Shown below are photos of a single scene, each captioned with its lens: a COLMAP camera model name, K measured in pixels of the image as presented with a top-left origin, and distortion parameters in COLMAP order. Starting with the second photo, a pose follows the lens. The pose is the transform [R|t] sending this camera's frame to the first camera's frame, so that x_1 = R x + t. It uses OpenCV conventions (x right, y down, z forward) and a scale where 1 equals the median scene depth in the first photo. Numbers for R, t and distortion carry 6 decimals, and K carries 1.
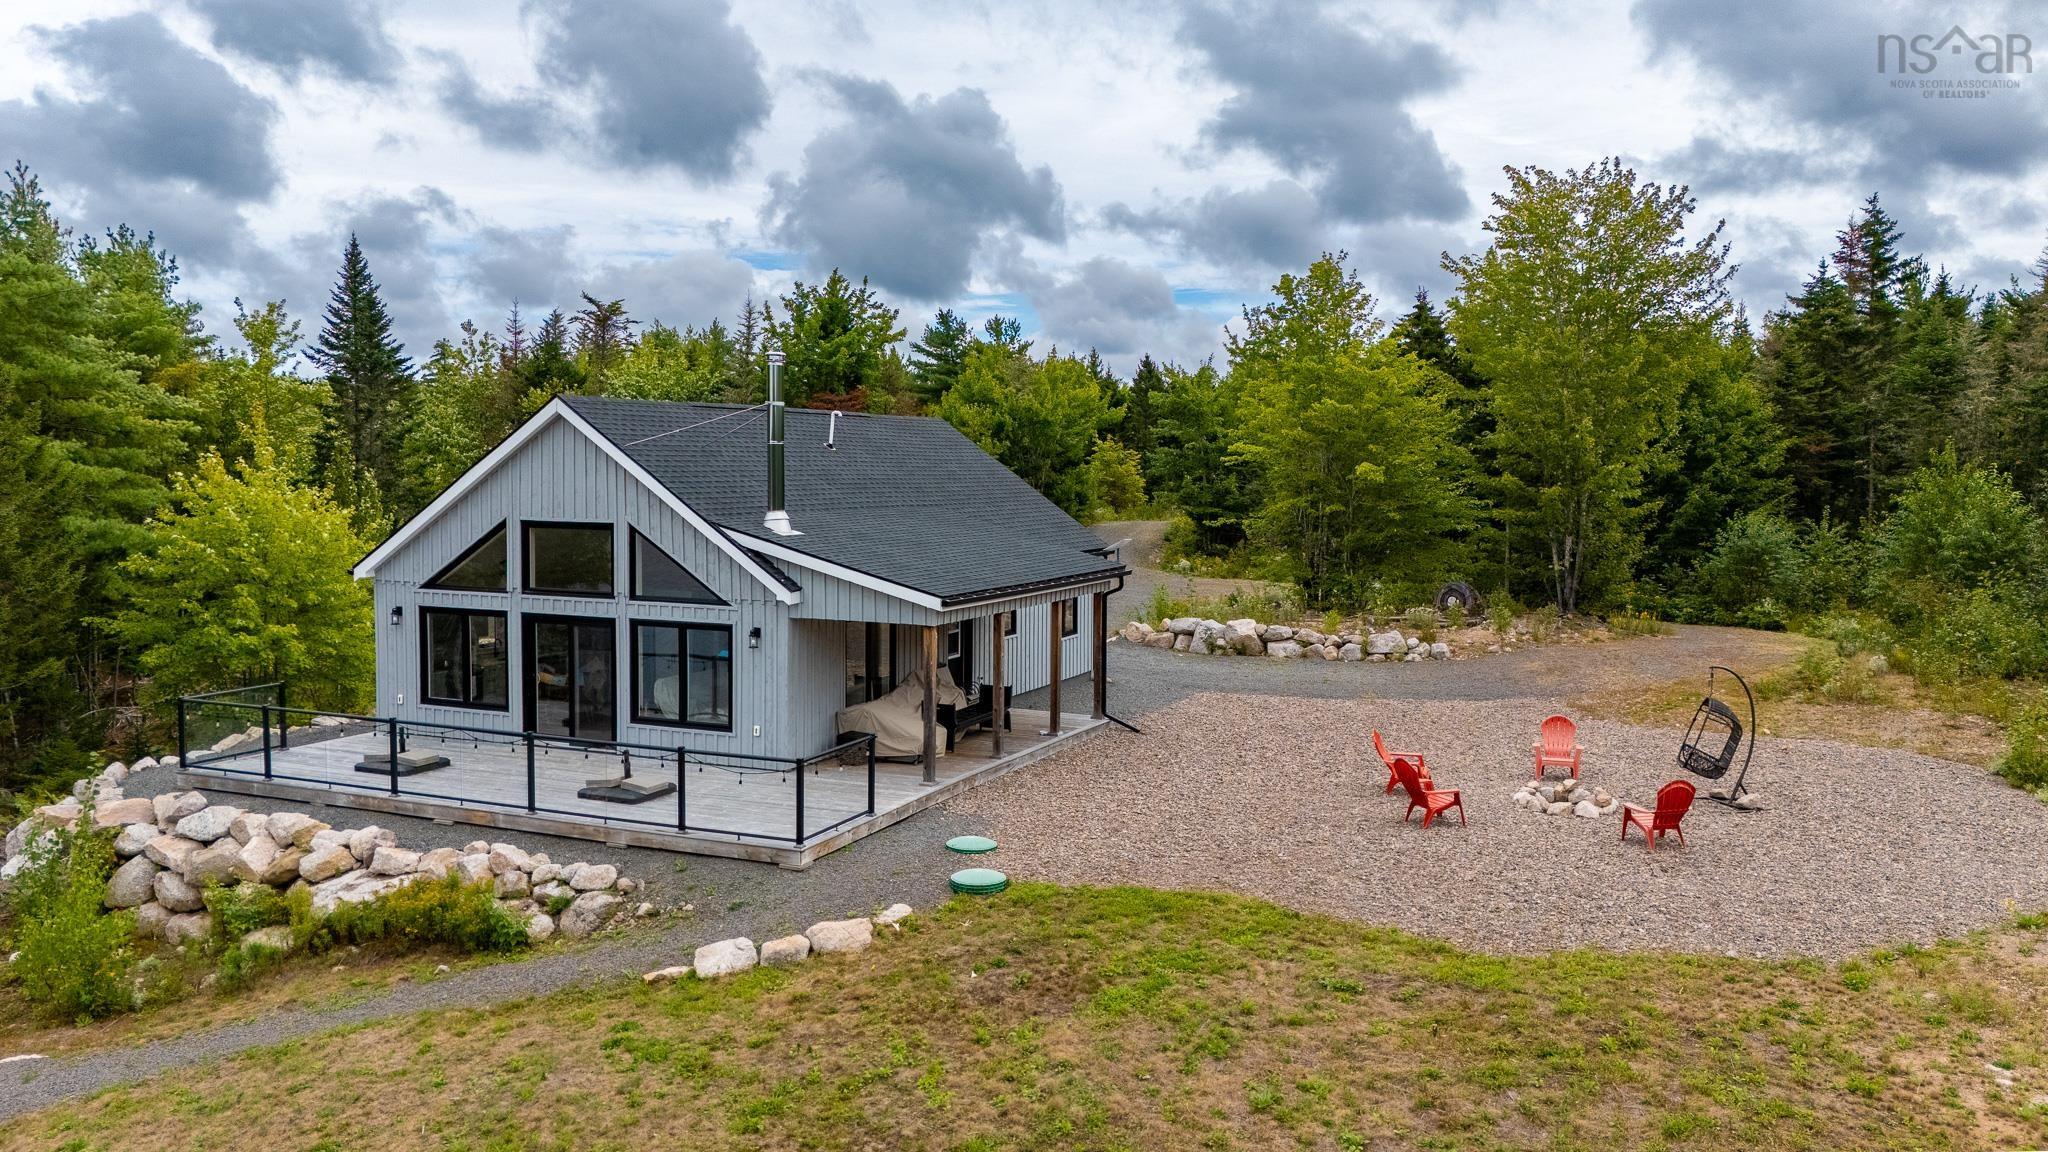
lens RADIAL K [[1344.8, 0, 1037.6], [0, 1344.8, 566.5], [0, 0, 1]] dist [0.045199, -0.033274]
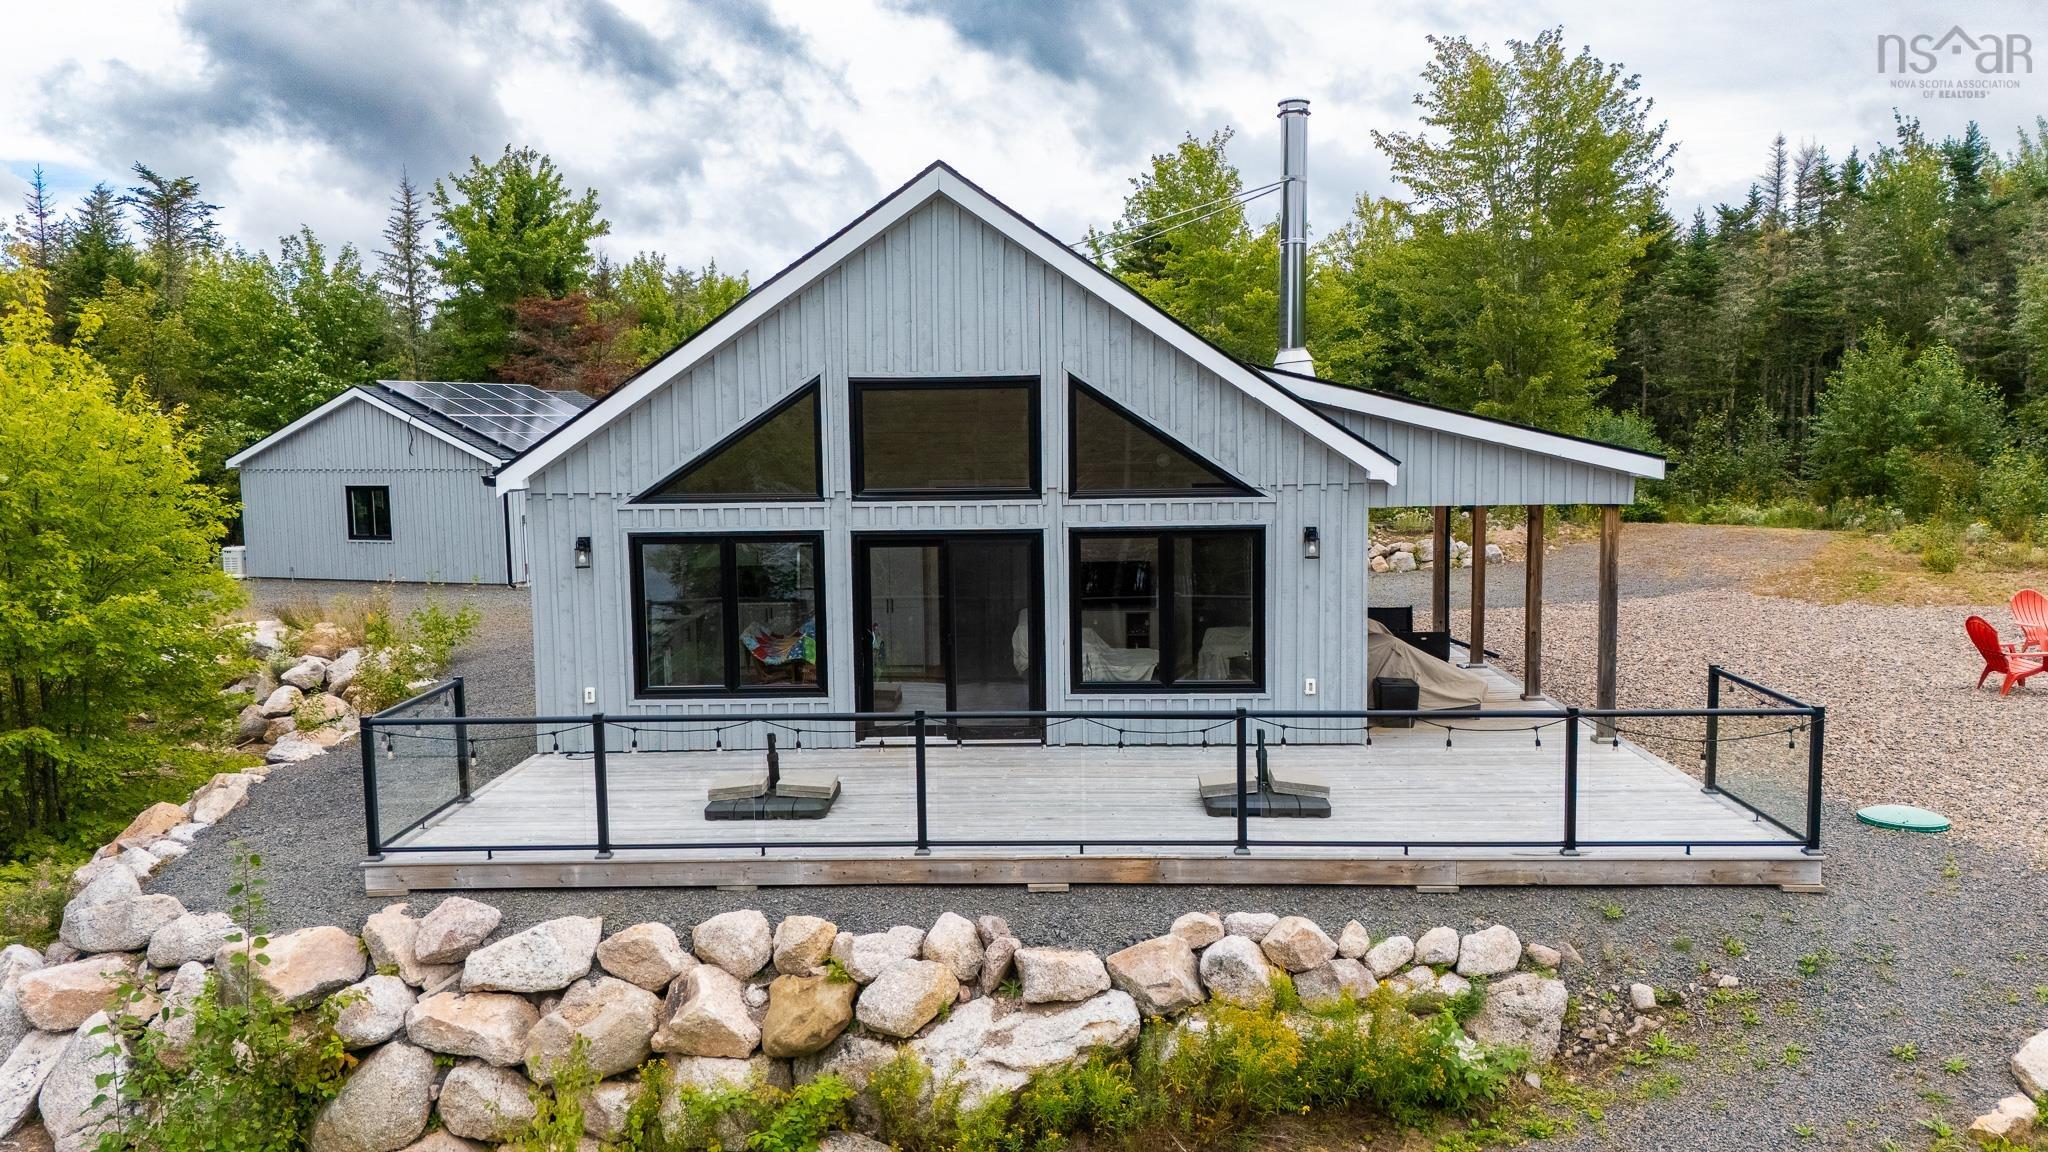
lens RADIAL K [[1344.8, 0, 1037.6], [0, 1344.8, 566.5], [0, 0, 1]] dist [0.045199, -0.033274]
pose [[0.937558, -0.061497, 0.342351, -0.529176], [0.047173, 0.997634, 0.050019, 0.024290], [-0.344617, -0.030747, 0.938240, 0.412742]]
